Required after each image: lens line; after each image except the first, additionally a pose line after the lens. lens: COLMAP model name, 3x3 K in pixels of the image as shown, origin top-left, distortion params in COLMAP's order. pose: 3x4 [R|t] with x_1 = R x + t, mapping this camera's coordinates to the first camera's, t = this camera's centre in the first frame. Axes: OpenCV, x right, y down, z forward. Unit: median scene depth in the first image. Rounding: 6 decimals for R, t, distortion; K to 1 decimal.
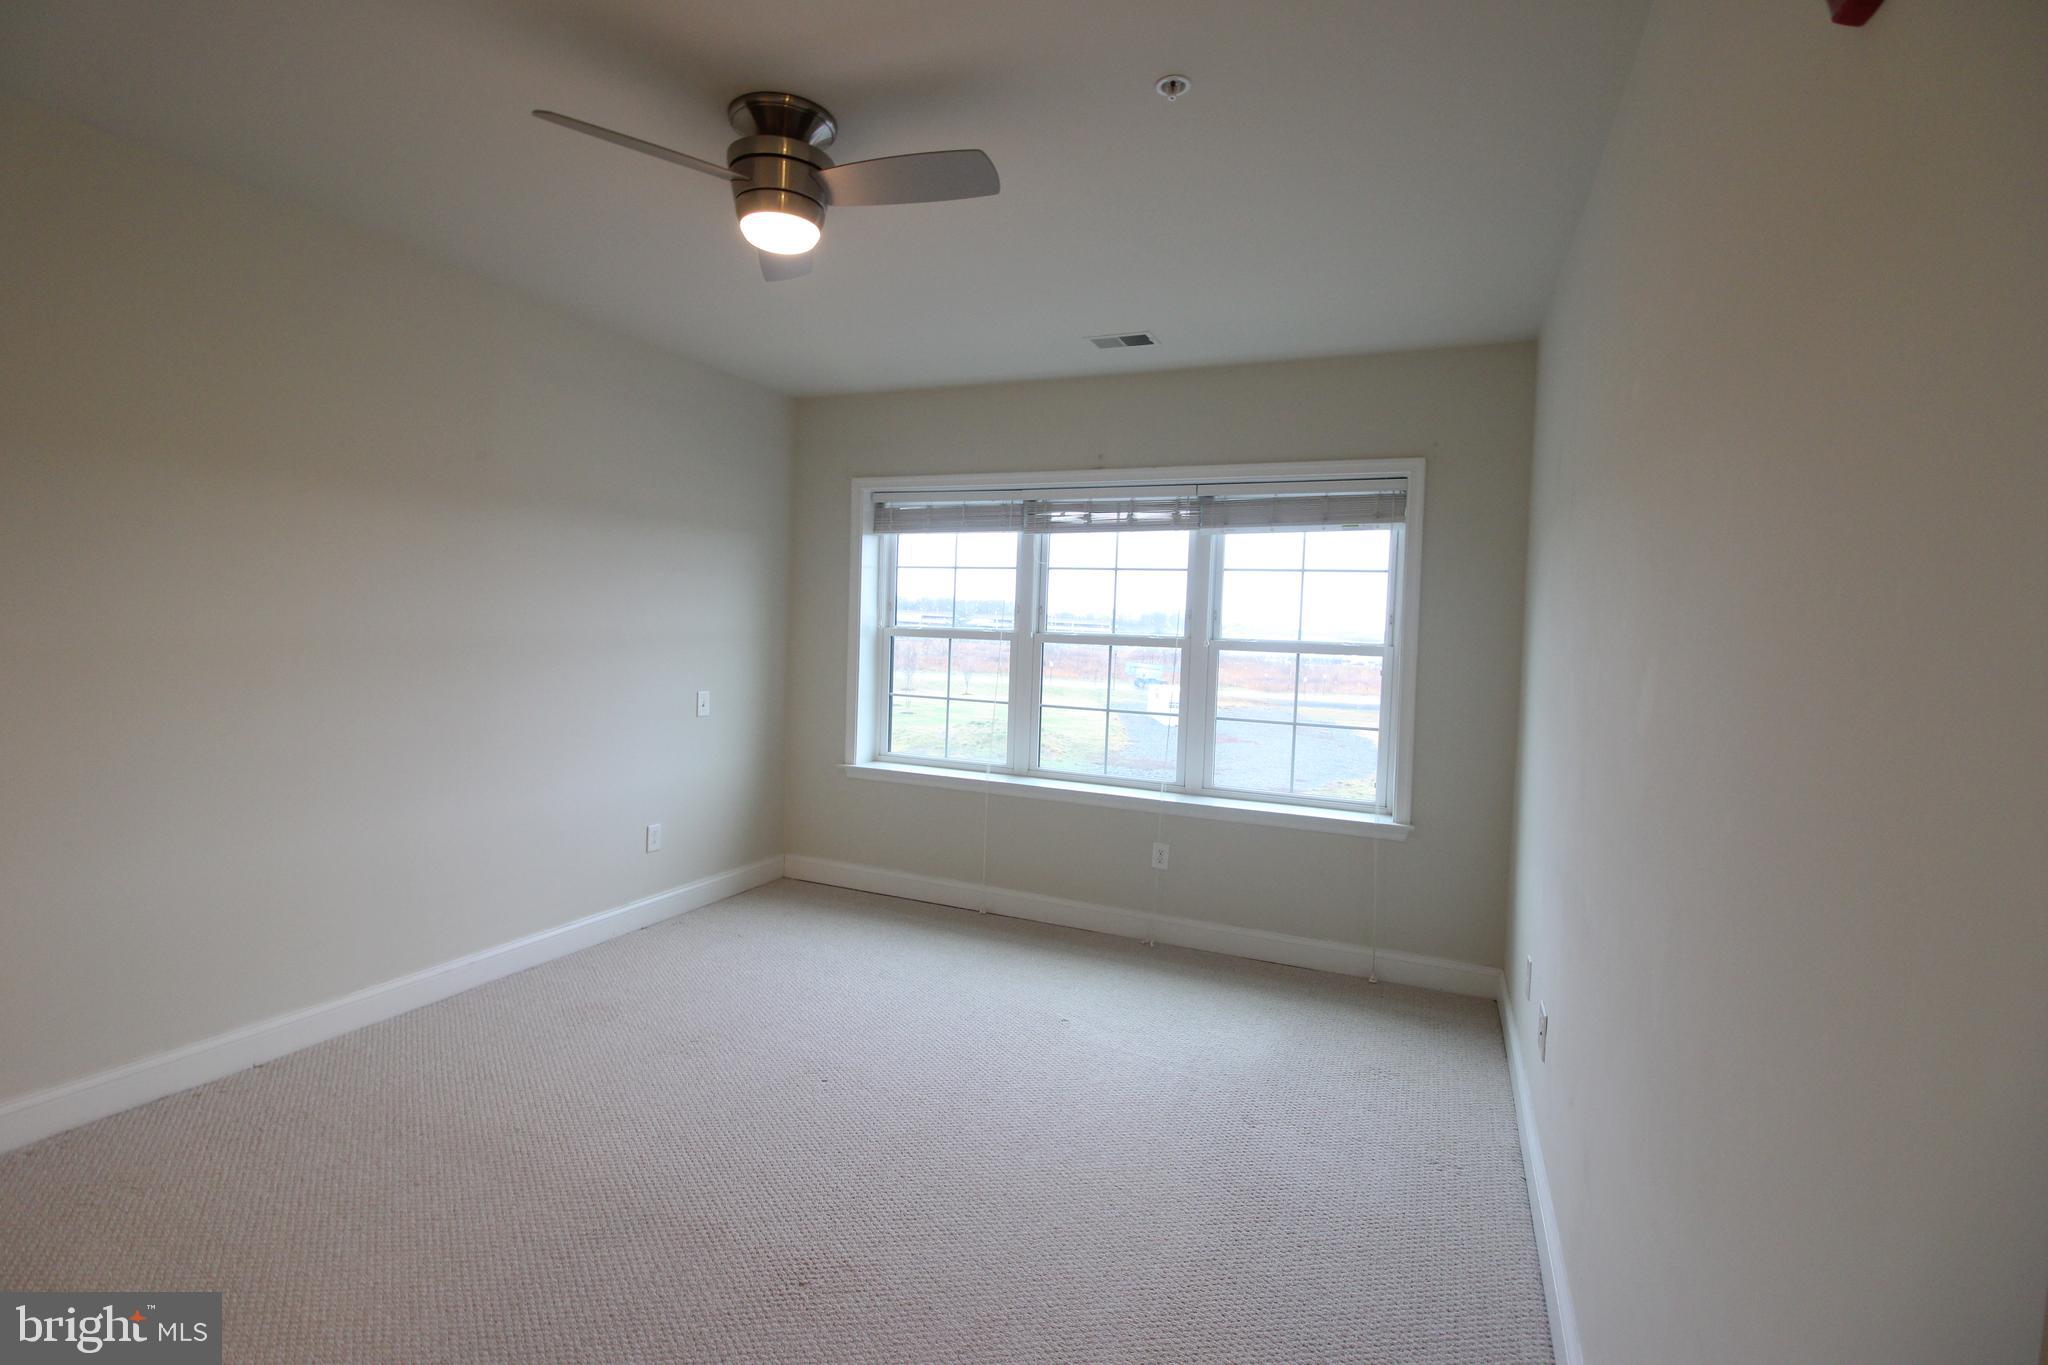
lens RADIAL K [[945.1, 0, 1016.2], [0, 945.1, 670.0], [0, 0, 1]] dist [0.002980, -0.014516]
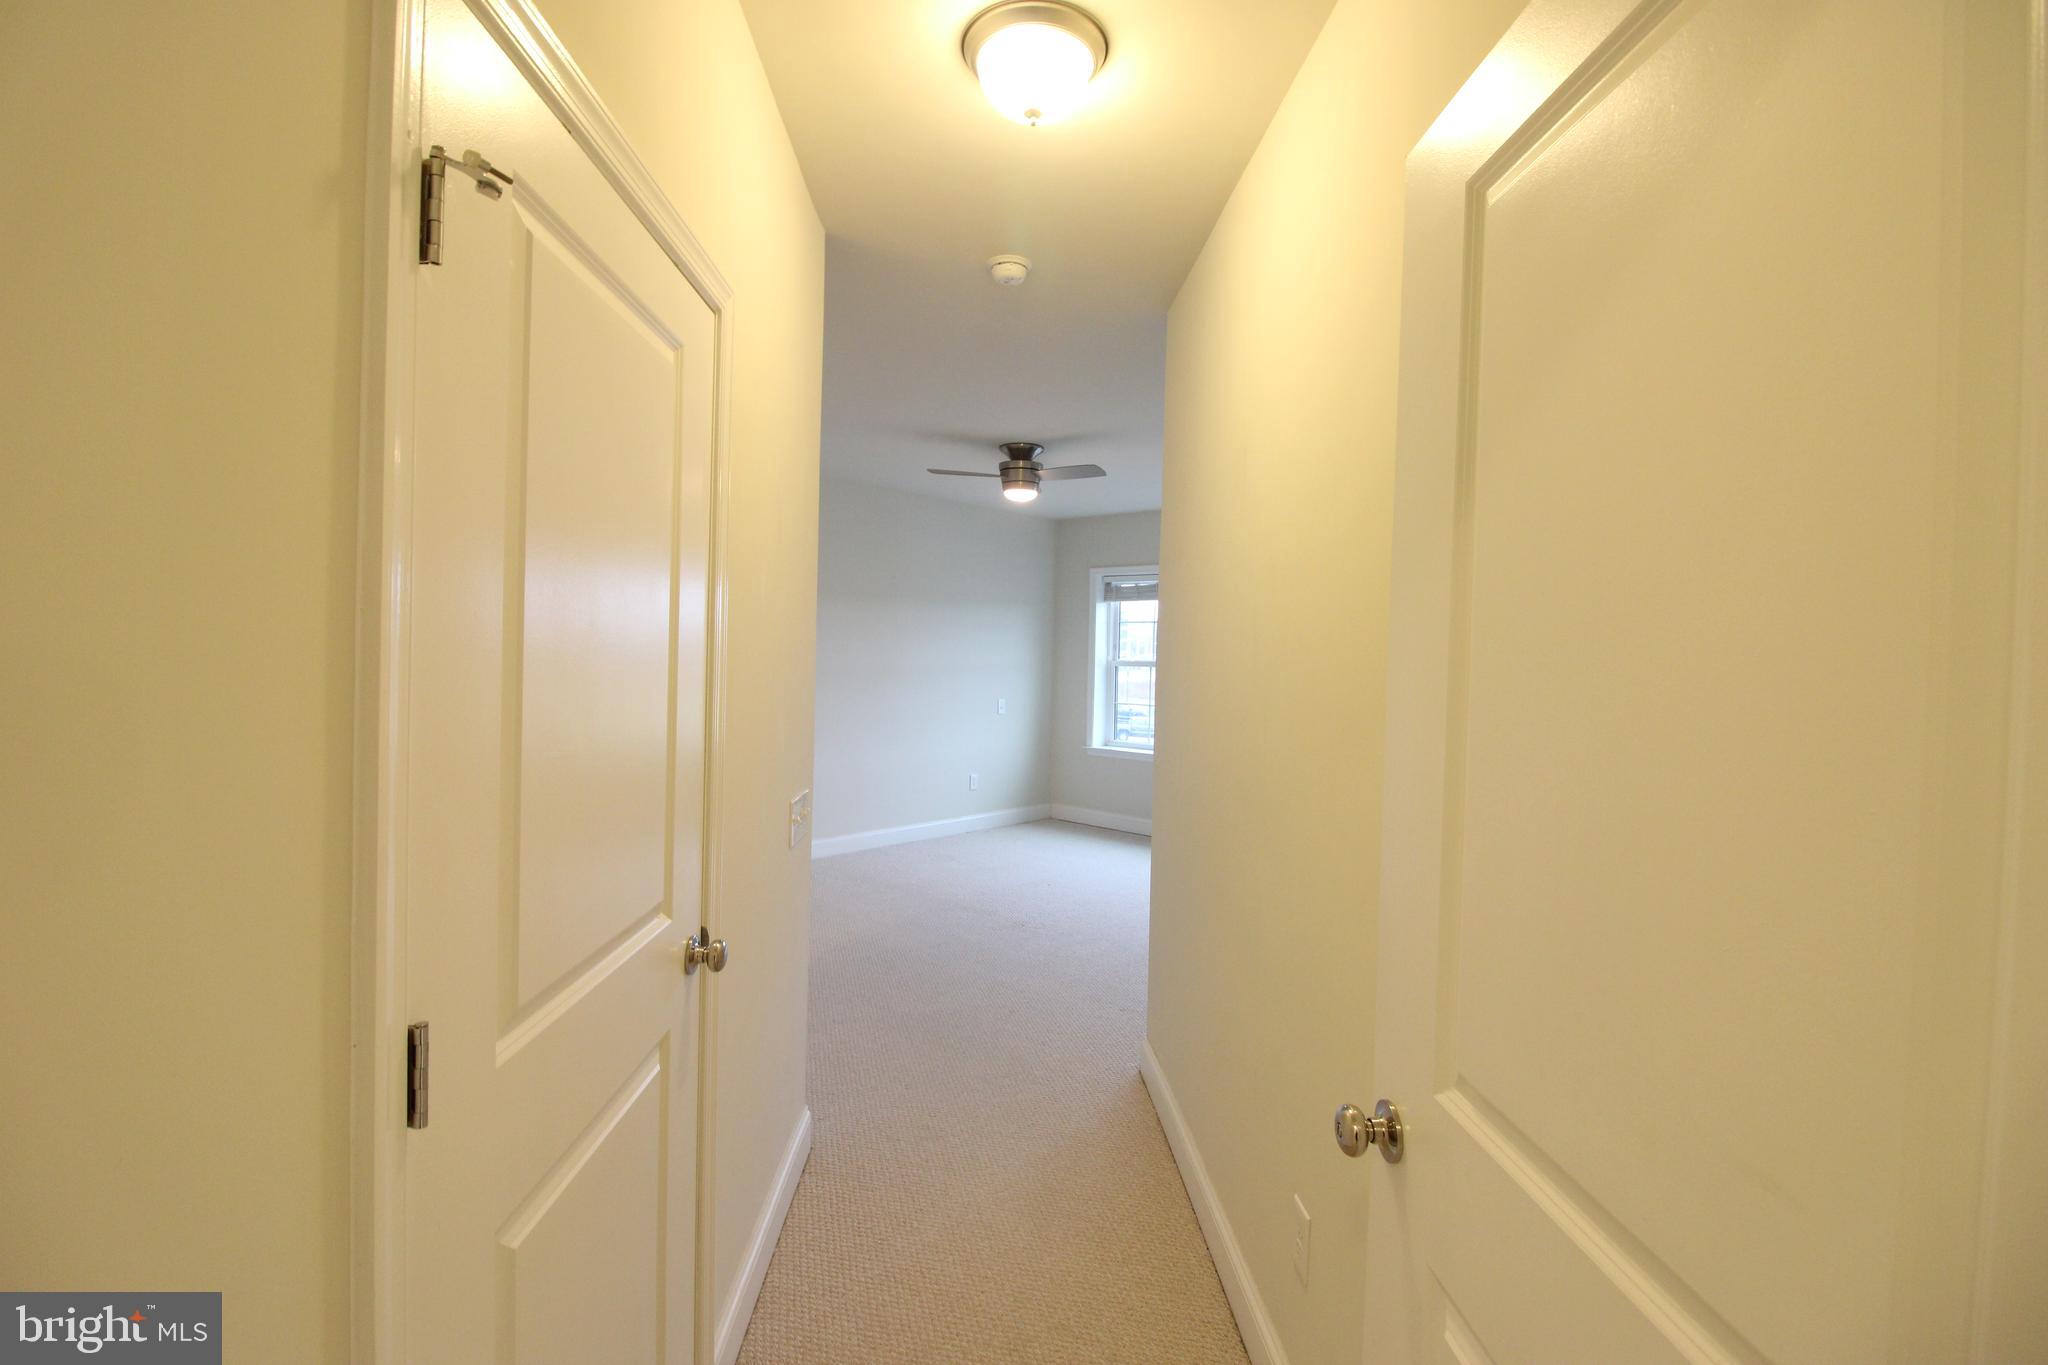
lens RADIAL K [[945.1, 0, 1016.2], [0, 945.1, 670.0], [0, 0, 1]] dist [0.002980, -0.014516]
pose [[0.944998, -0.007398, -0.326993, 0.222893], [-0.003958, 0.999412, -0.034051, 0.024251], [0.327052, 0.033472, 0.944413, -0.534345]]
